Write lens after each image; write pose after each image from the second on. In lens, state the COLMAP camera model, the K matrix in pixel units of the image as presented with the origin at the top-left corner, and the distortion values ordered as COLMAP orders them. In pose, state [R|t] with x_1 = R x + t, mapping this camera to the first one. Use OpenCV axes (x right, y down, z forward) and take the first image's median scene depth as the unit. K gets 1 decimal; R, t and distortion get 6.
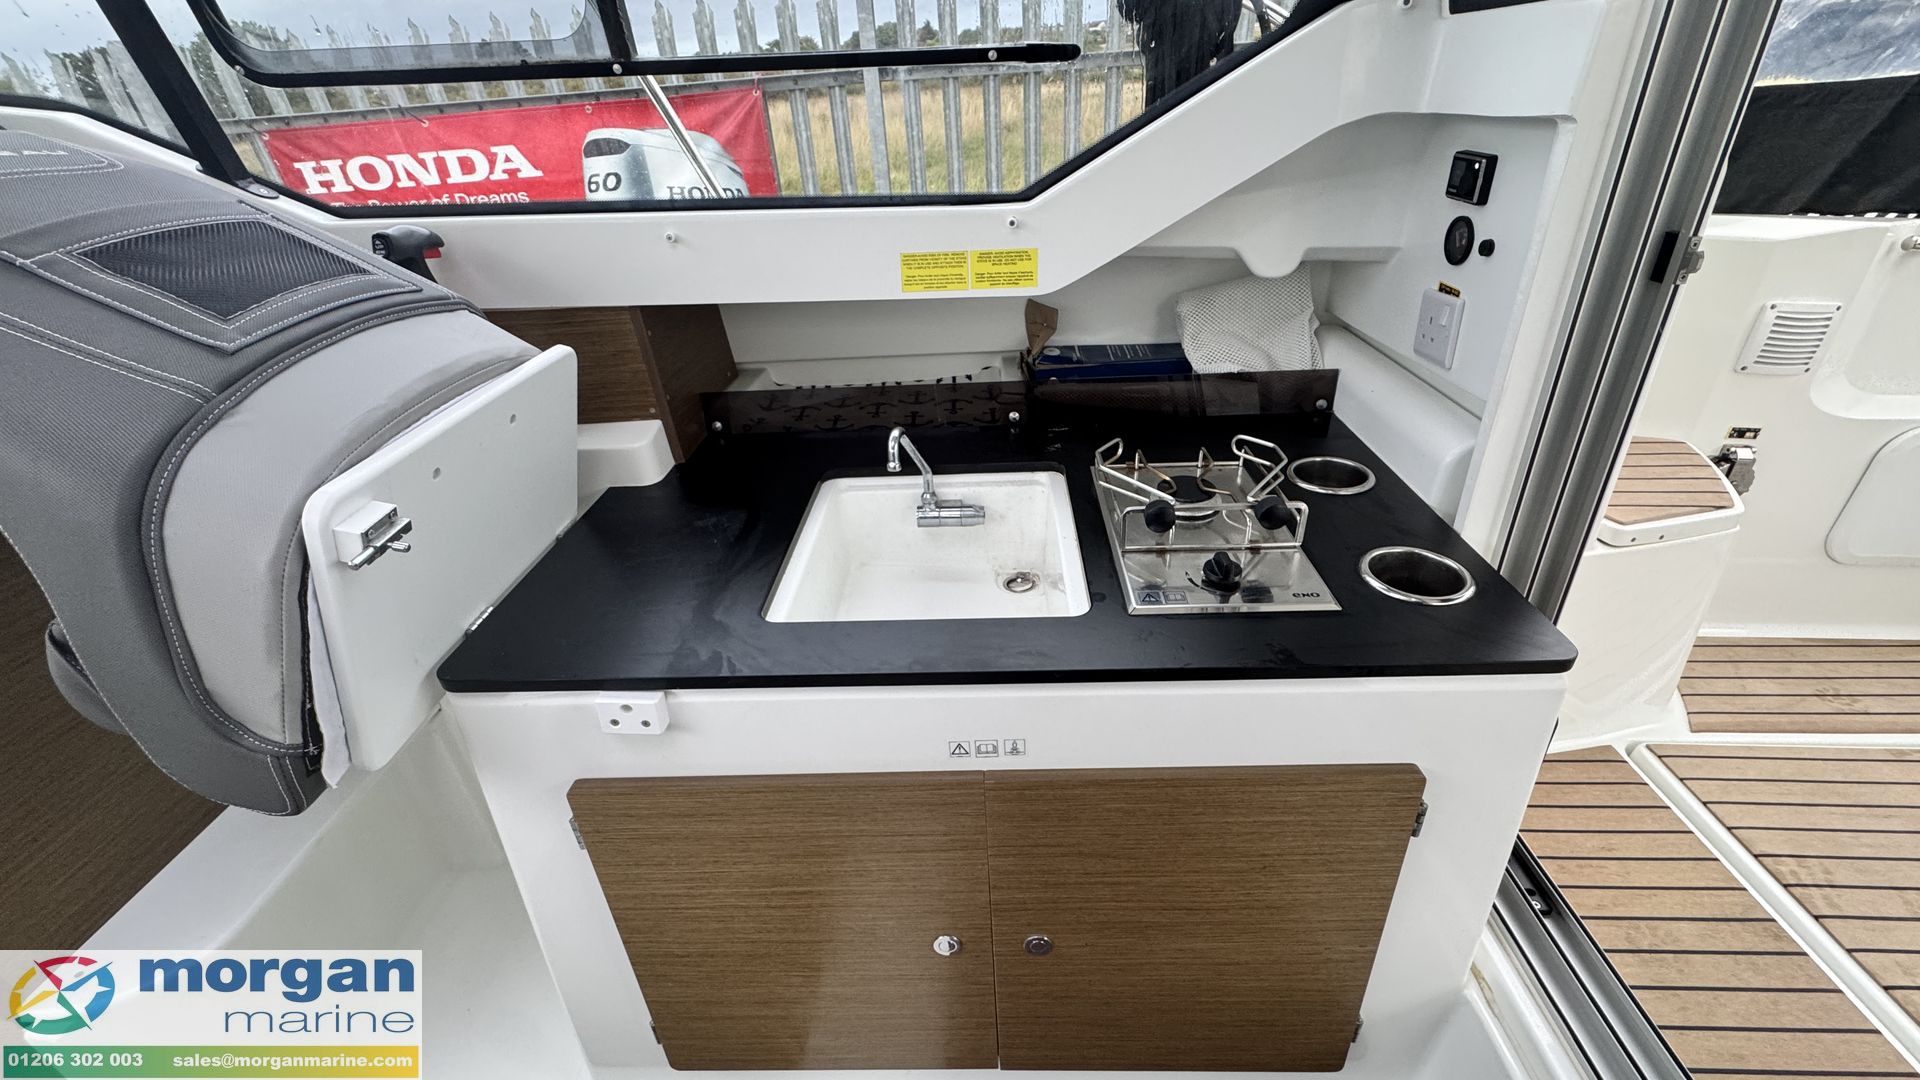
lens RADIAL K [[766.1, 0, 962.4], [0, 766.1, 540.9], [0, 0, 1]] dist [-0.003795, 0.000120]
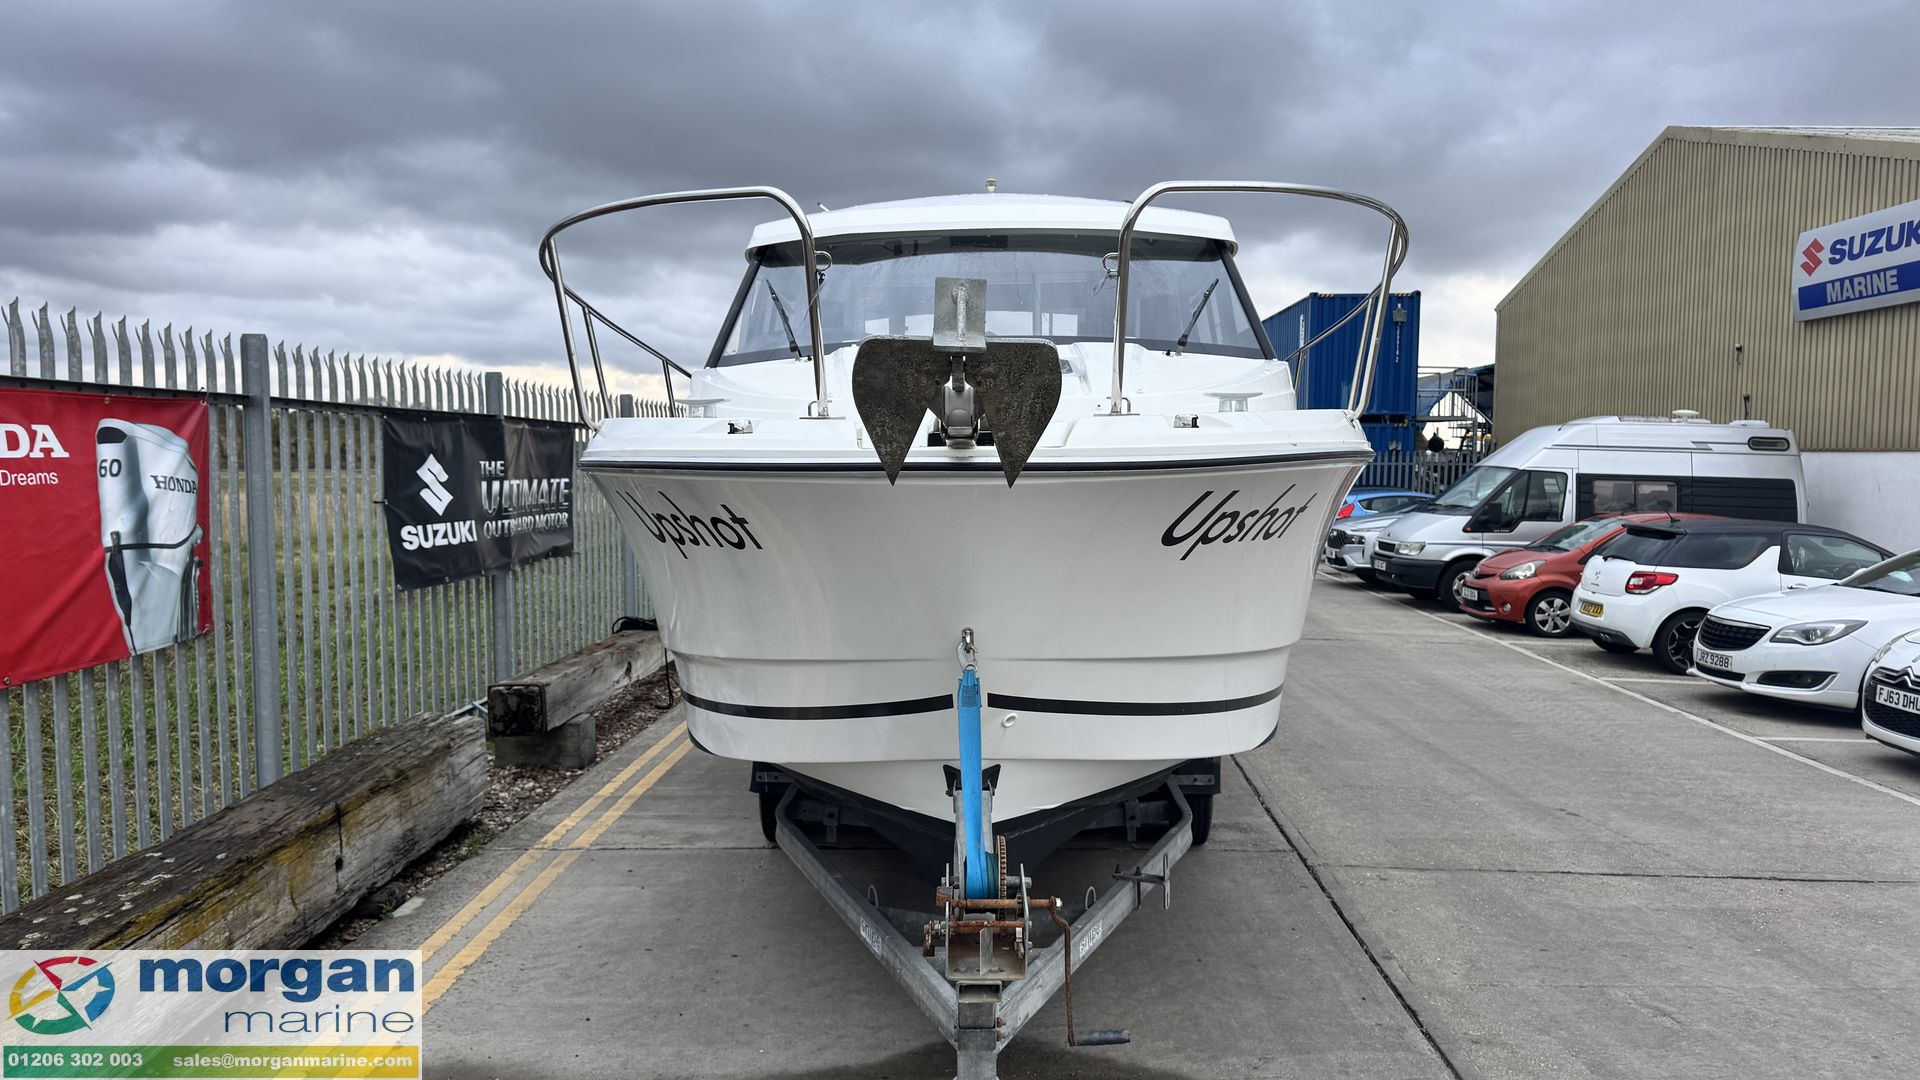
lens RADIAL K [[1367.5, 0, 960.0], [0, 1367.5, 540.0], [0, 0, 1]] dist [0.105484, -0.000986]
pose [[-0.000154, -0.000021, 1.000000, -6.581365], [0.516284, 0.856417, 0.000098, 0.401311], [-0.856417, 0.516284, -0.000121, 0.509184]]
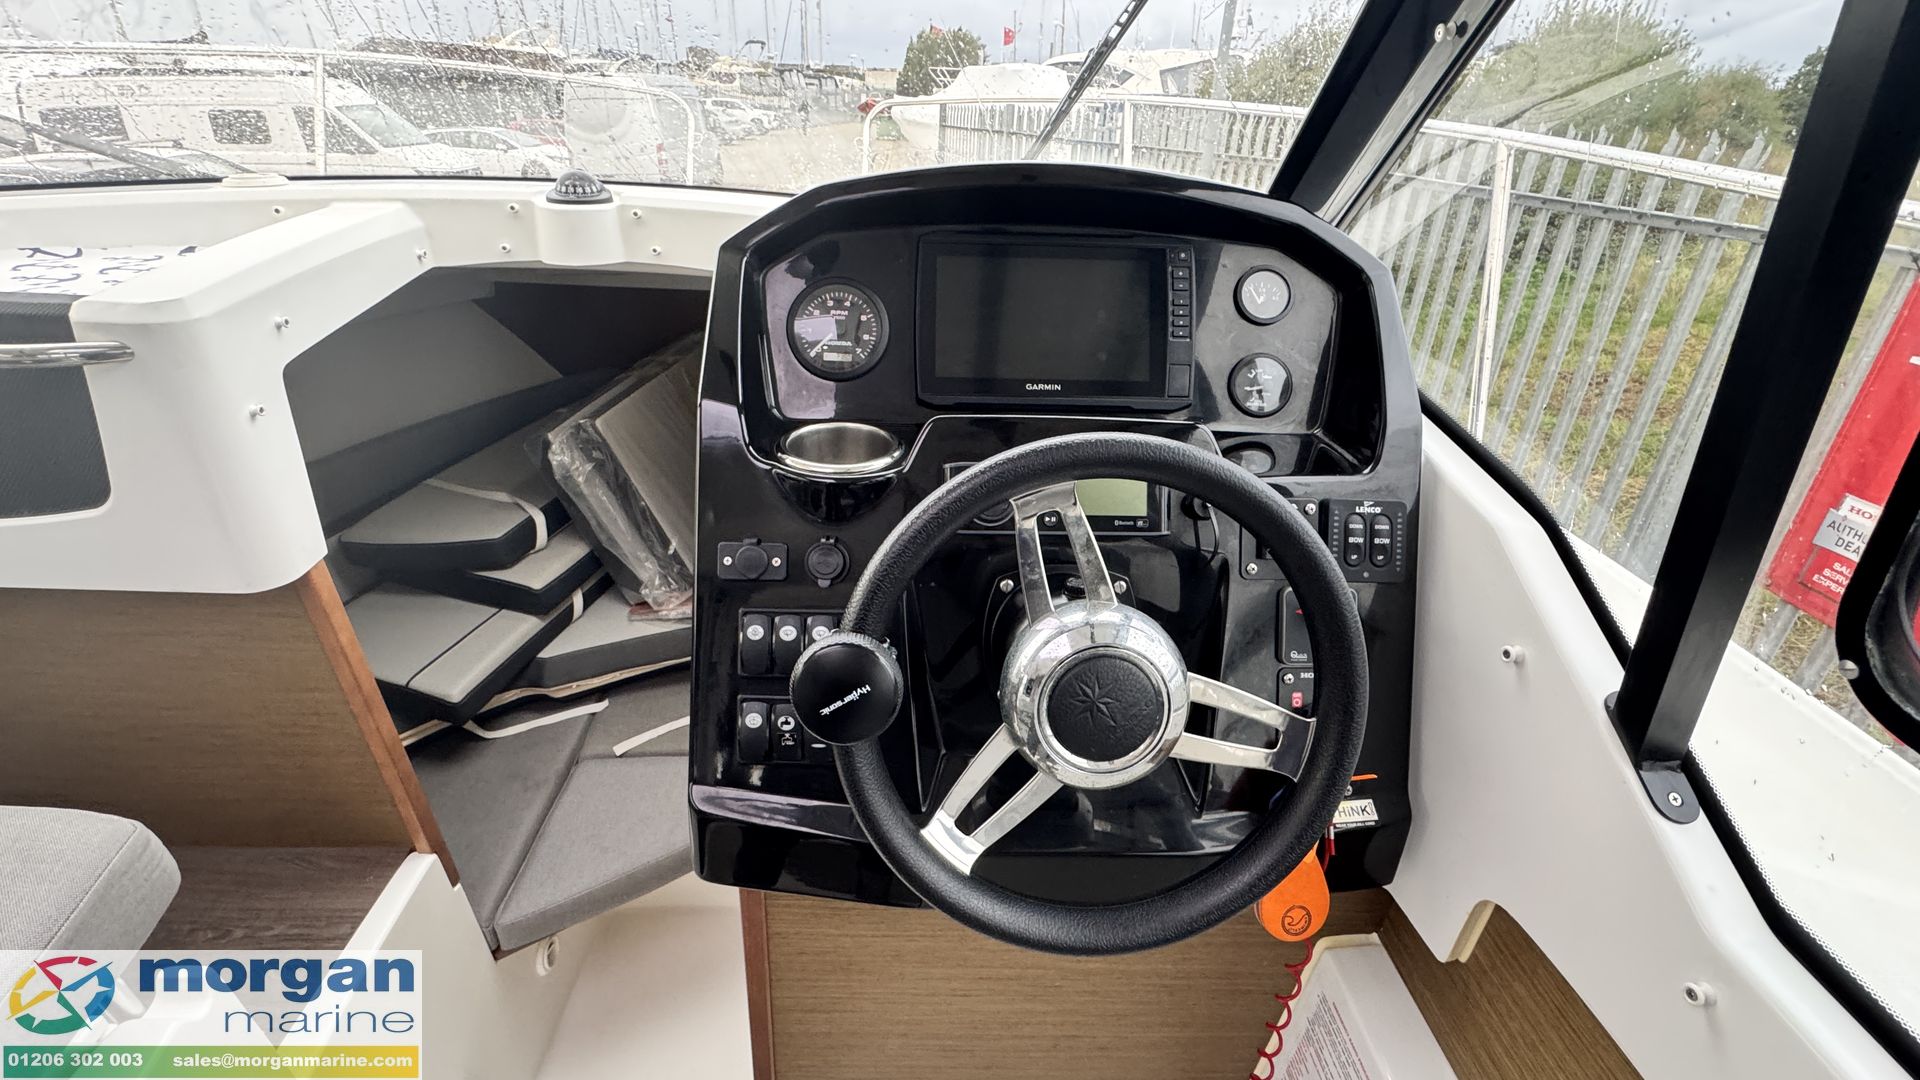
lens RADIAL K [[849.0, 0, 953.0], [0, 849.0, 537.2], [0, 0, 1]] dist [-0.004210, 0.000286]
pose [[0.054873, 0.518818, -0.853122, -0.551487], [-0.551413, 0.728051, 0.407290, -0.536151], [0.832426, 0.448073, 0.326033, 0.351934]]
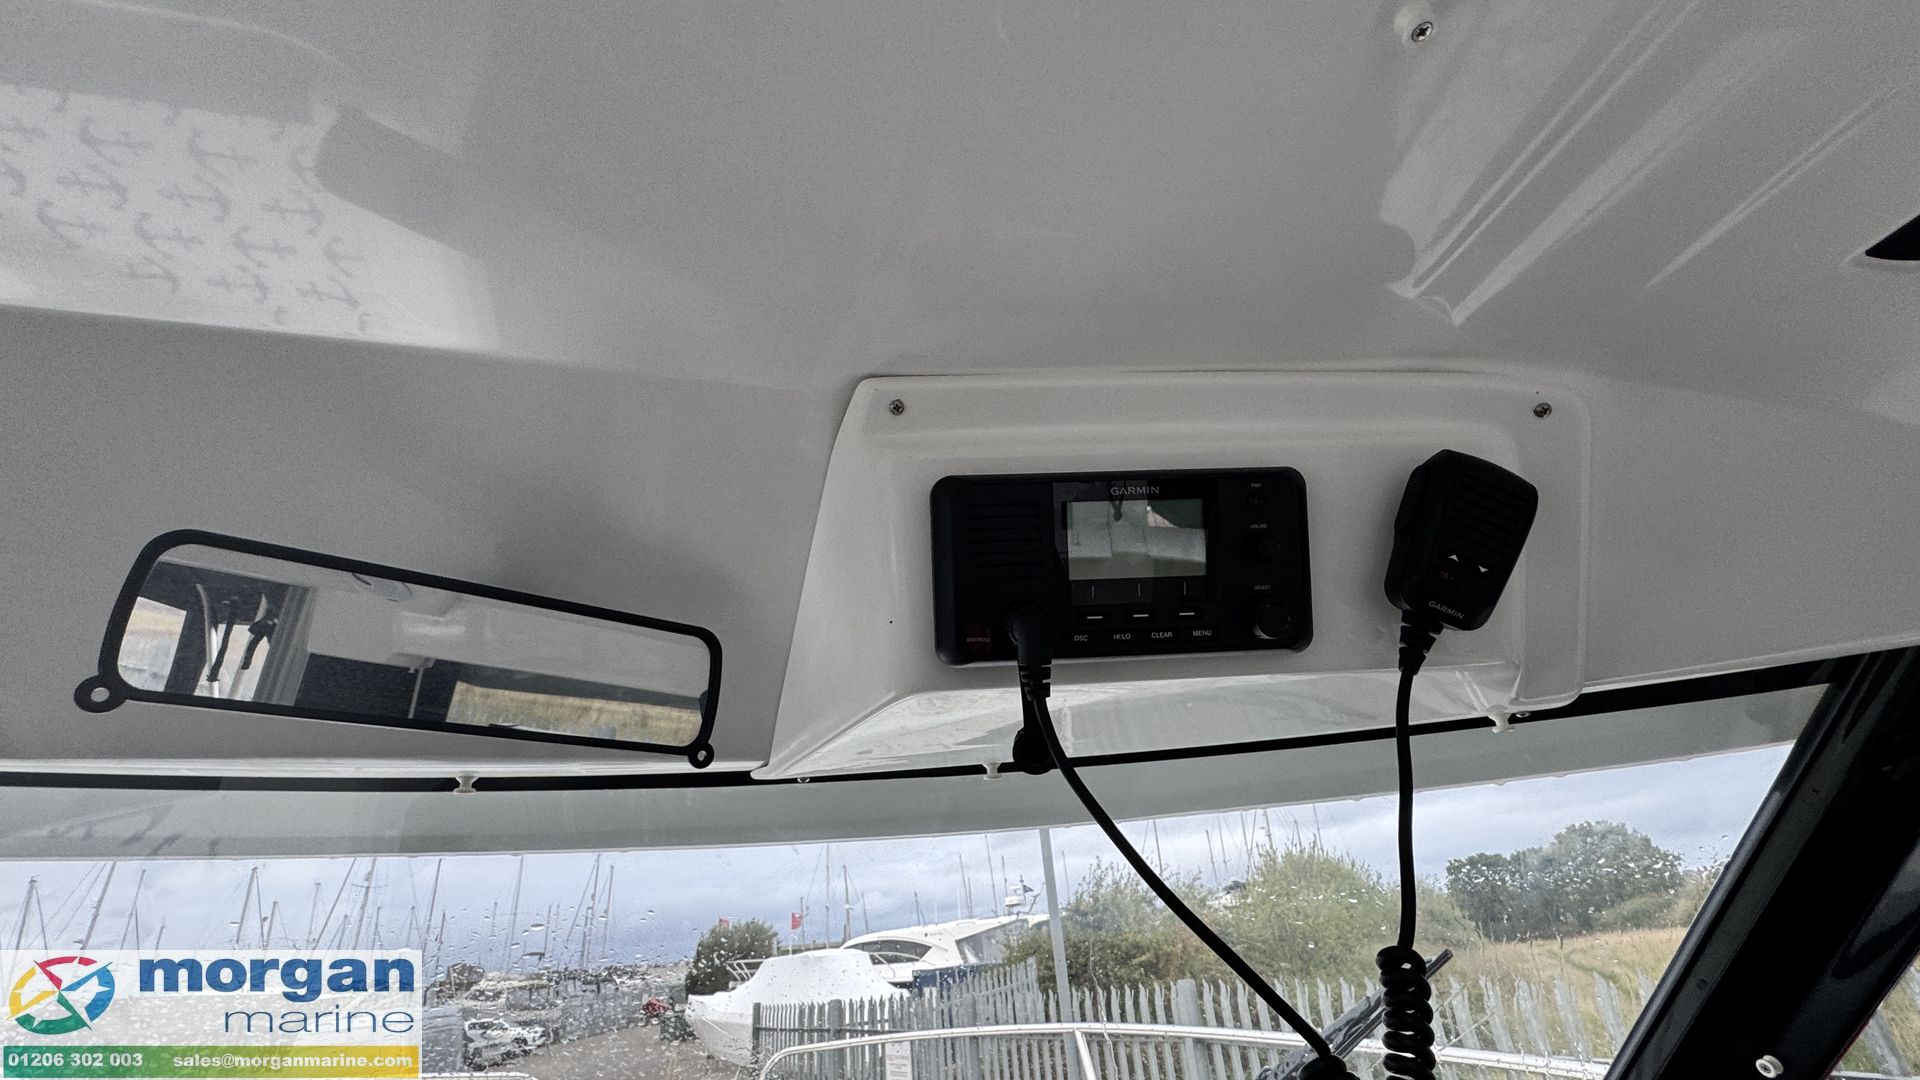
lens RADIAL K [[853.4, 0, 950.4], [0, 853.4, 538.5], [0, 0, 1]] dist [-0.008169, -0.000163]
pose [[0.276349, -0.390586, -0.878108, -0.765536], [-0.452797, 0.753010, -0.477441, -0.482938], [0.847706, 0.529545, 0.031238, -0.046831]]
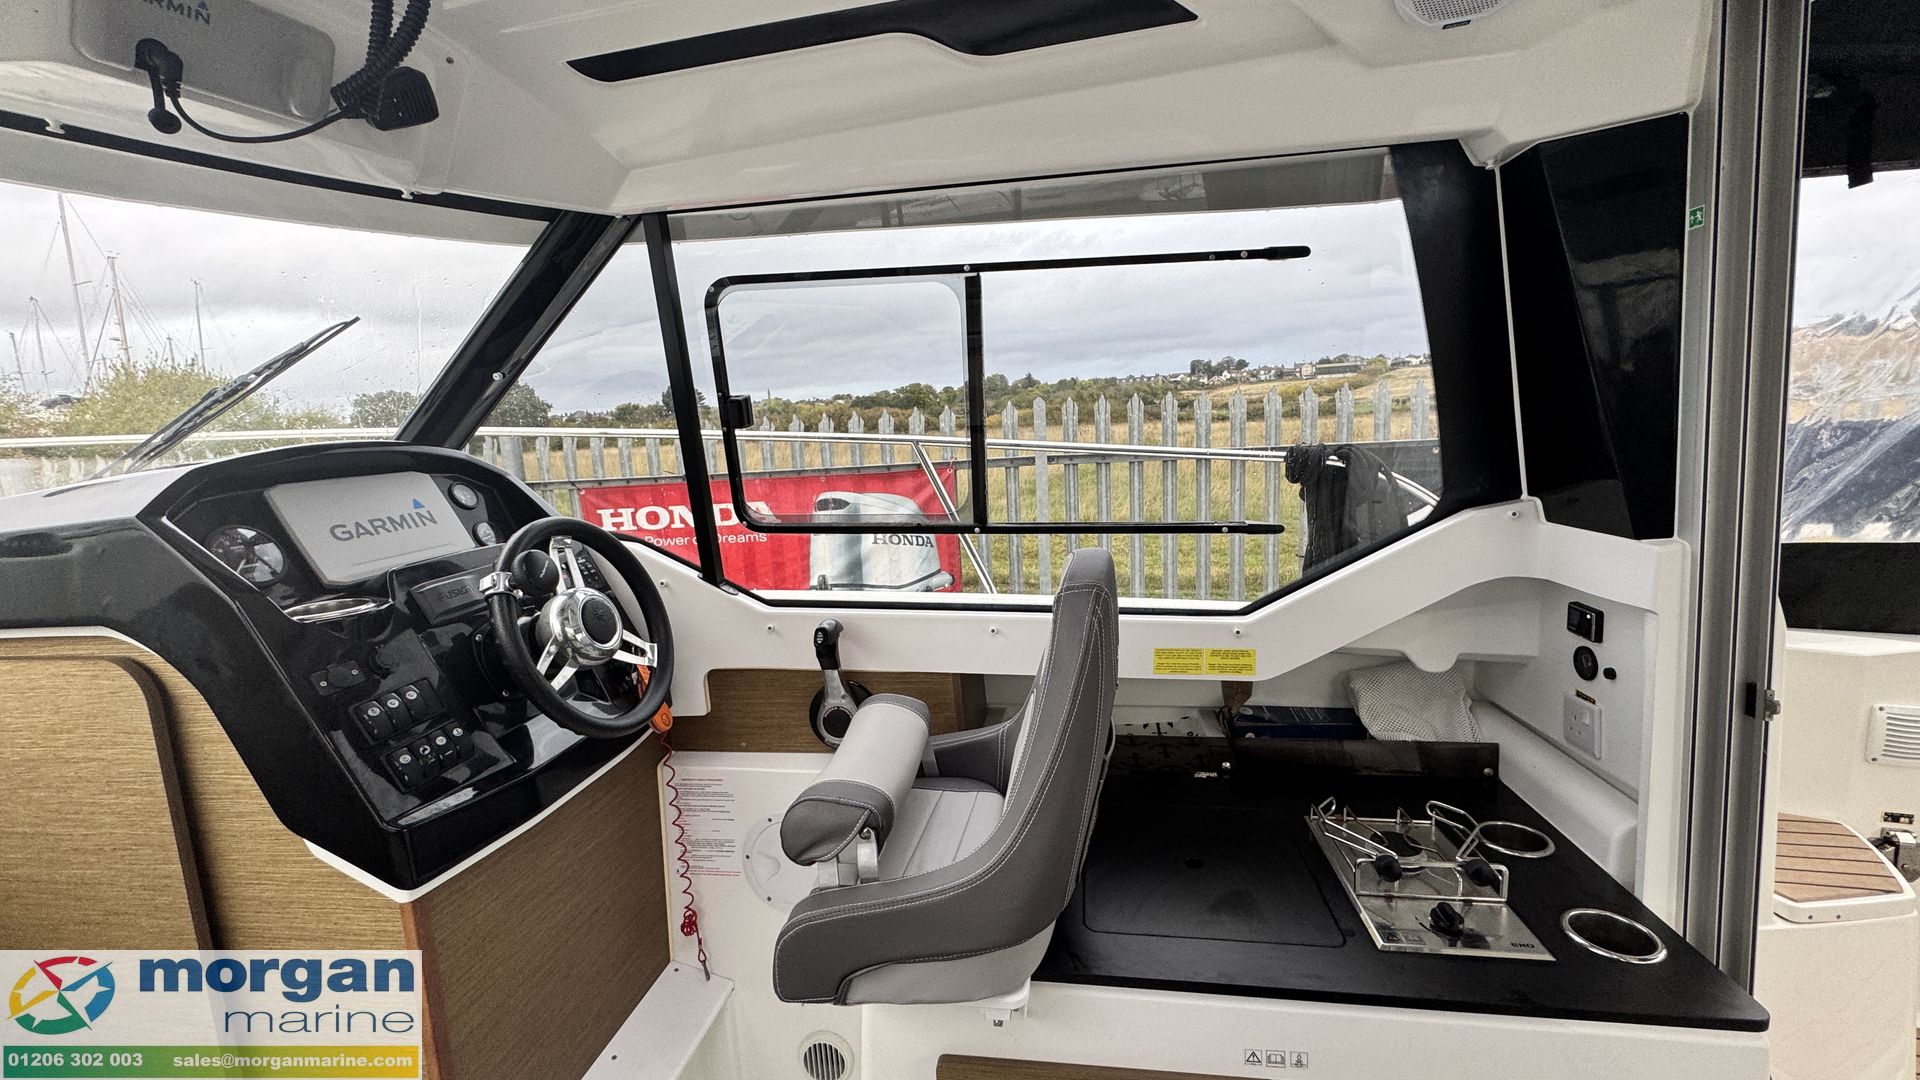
lens RADIAL K [[766.1, 0, 962.4], [0, 766.1, 540.9], [0, 0, 1]] dist [-0.003795, 0.000120]
pose [[0.992089, 0.027935, -0.122387, -0.262222], [-0.071218, 0.928095, -0.365470, -0.018033], [0.103377, 0.371295, 0.922742, -0.406545]]
